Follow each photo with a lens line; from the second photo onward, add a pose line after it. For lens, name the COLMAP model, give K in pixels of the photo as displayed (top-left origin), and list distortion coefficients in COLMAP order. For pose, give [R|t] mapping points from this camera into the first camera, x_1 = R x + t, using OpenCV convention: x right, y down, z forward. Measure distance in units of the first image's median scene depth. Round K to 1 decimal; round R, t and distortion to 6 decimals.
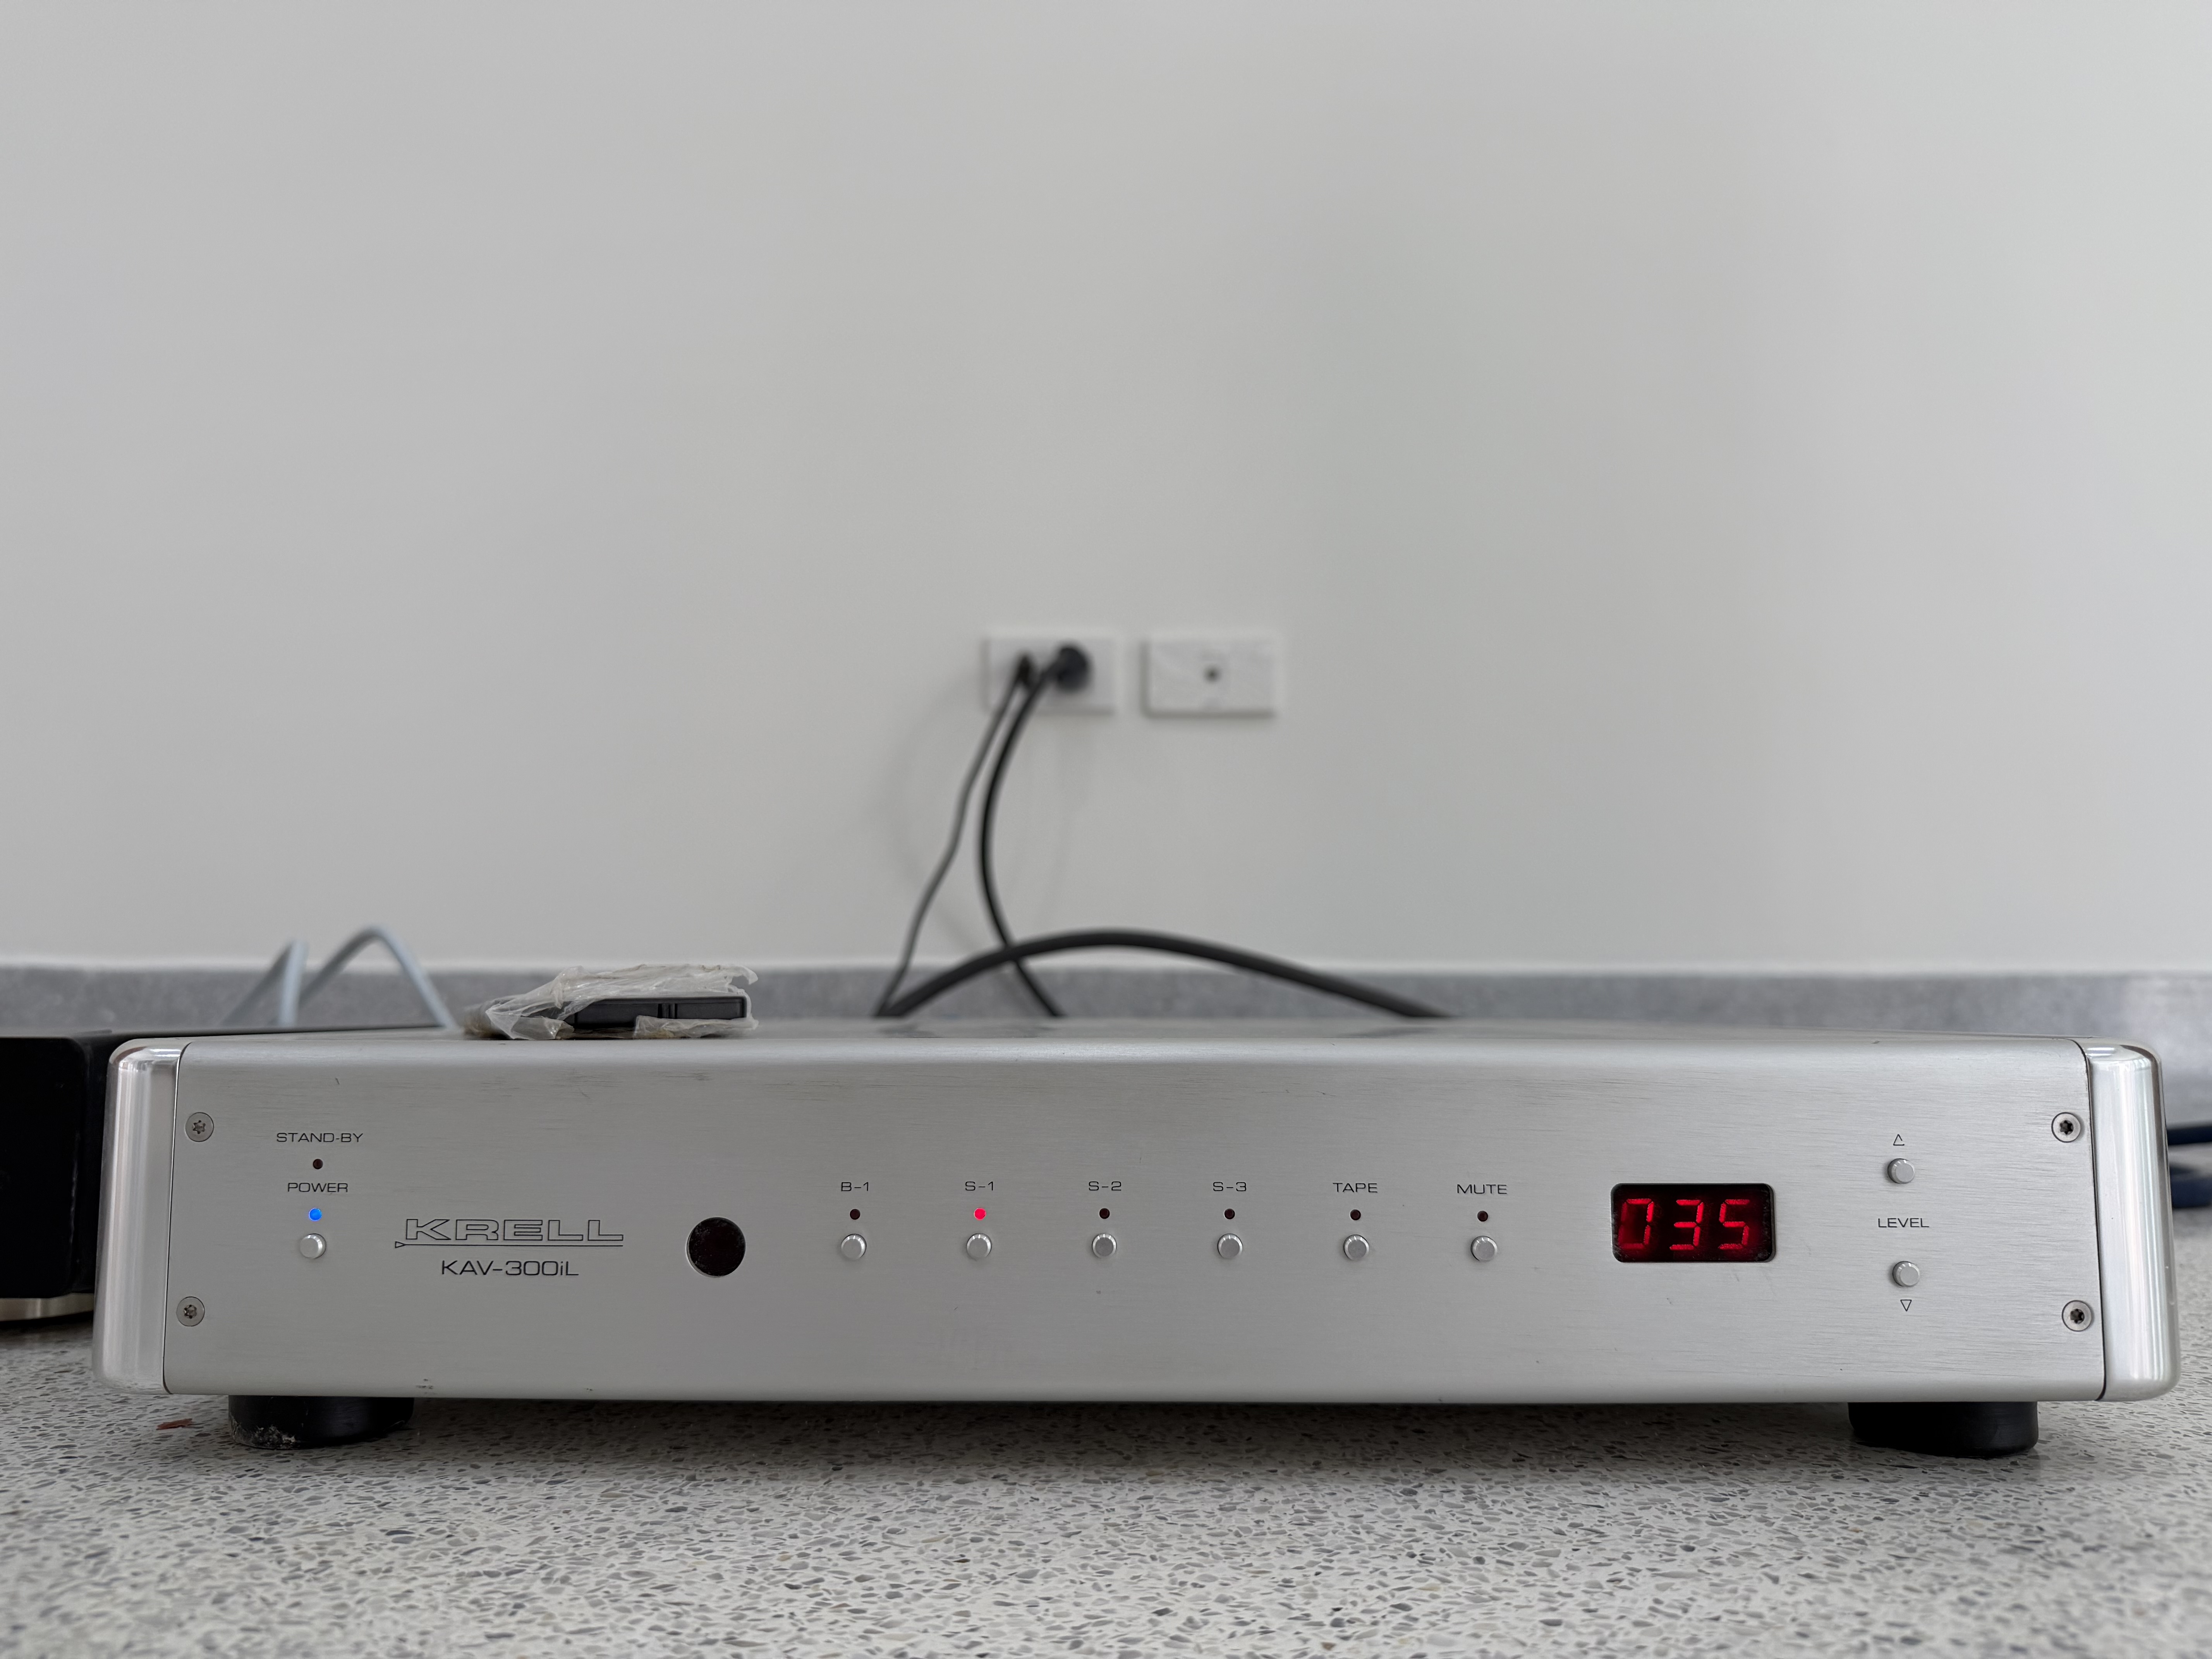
lens RADIAL K [[1527.5, 0, 1108.8], [0, 1527.5, 862.9], [0, 0, 1]] dist [0.018753, -0.017332]
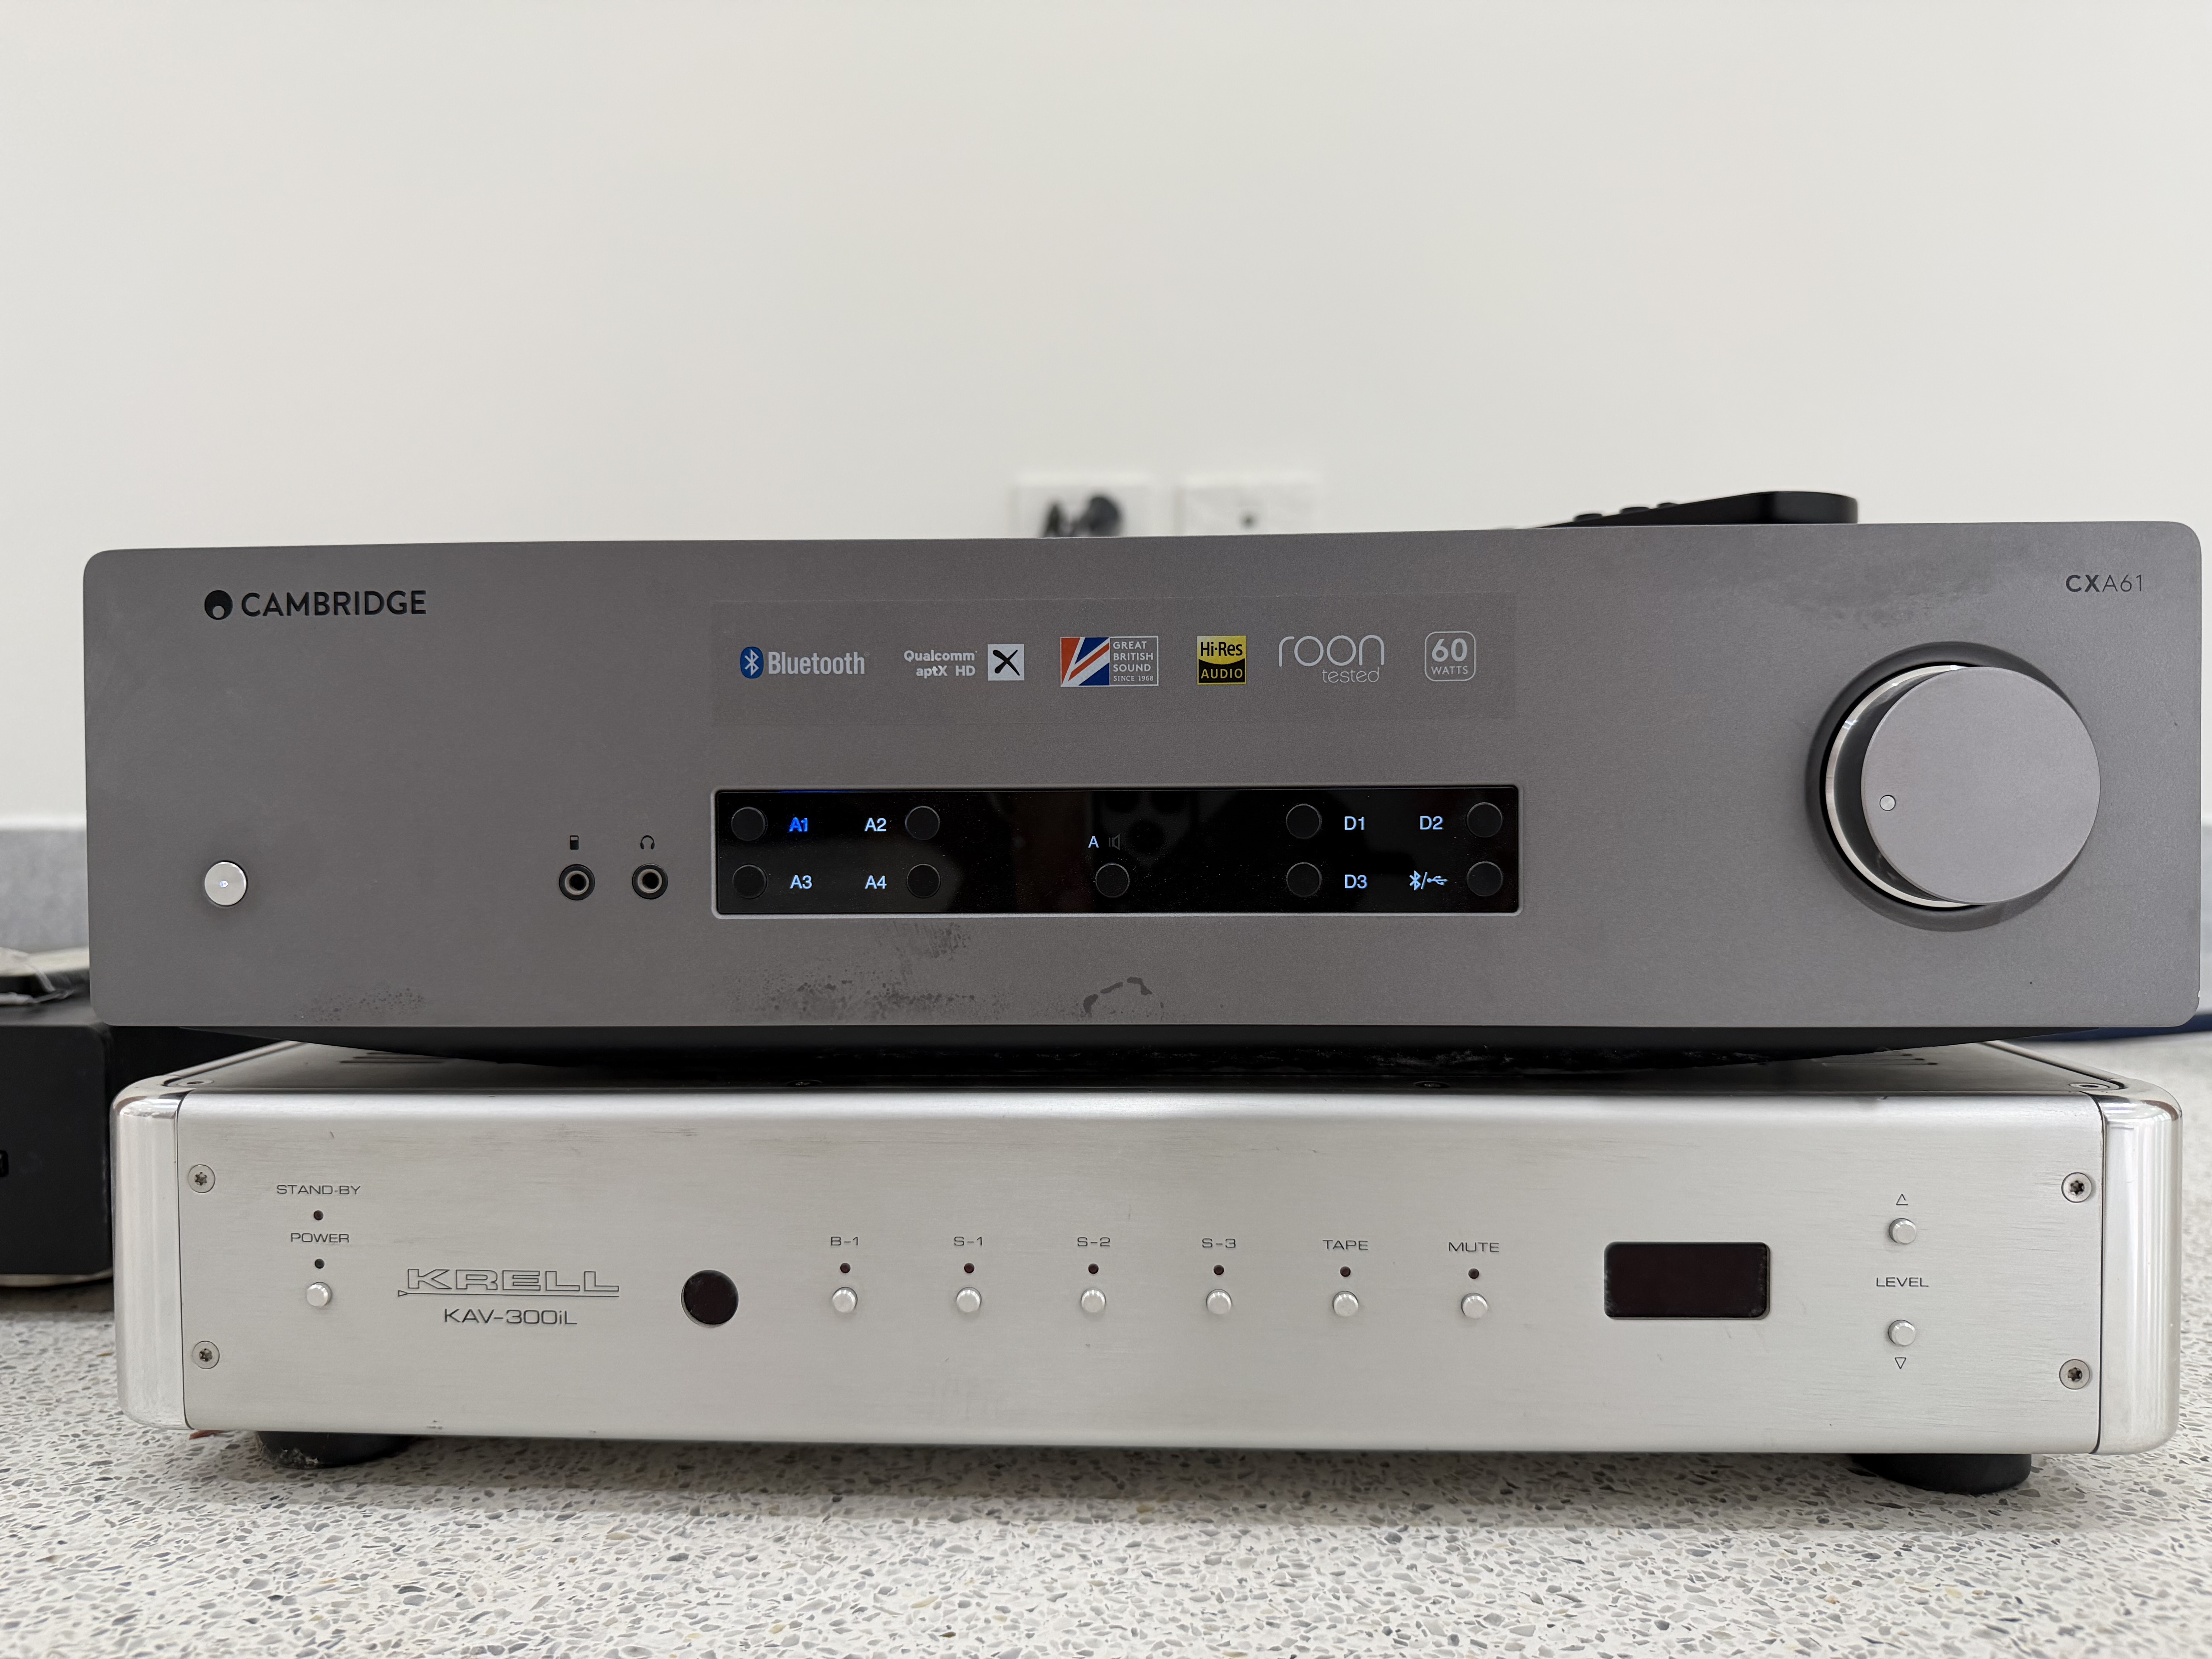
lens RADIAL K [[1527.5, 0, 1110.1], [0, 1527.5, 845.4], [0, 0, 1]] dist [0.018753, -0.017332]
pose [[0.999530, -0.003696, -0.030428, 0.040346], [0.007315, 0.992785, 0.119684, -0.168945], [0.029767, -0.119850, 0.992346, 0.039603]]
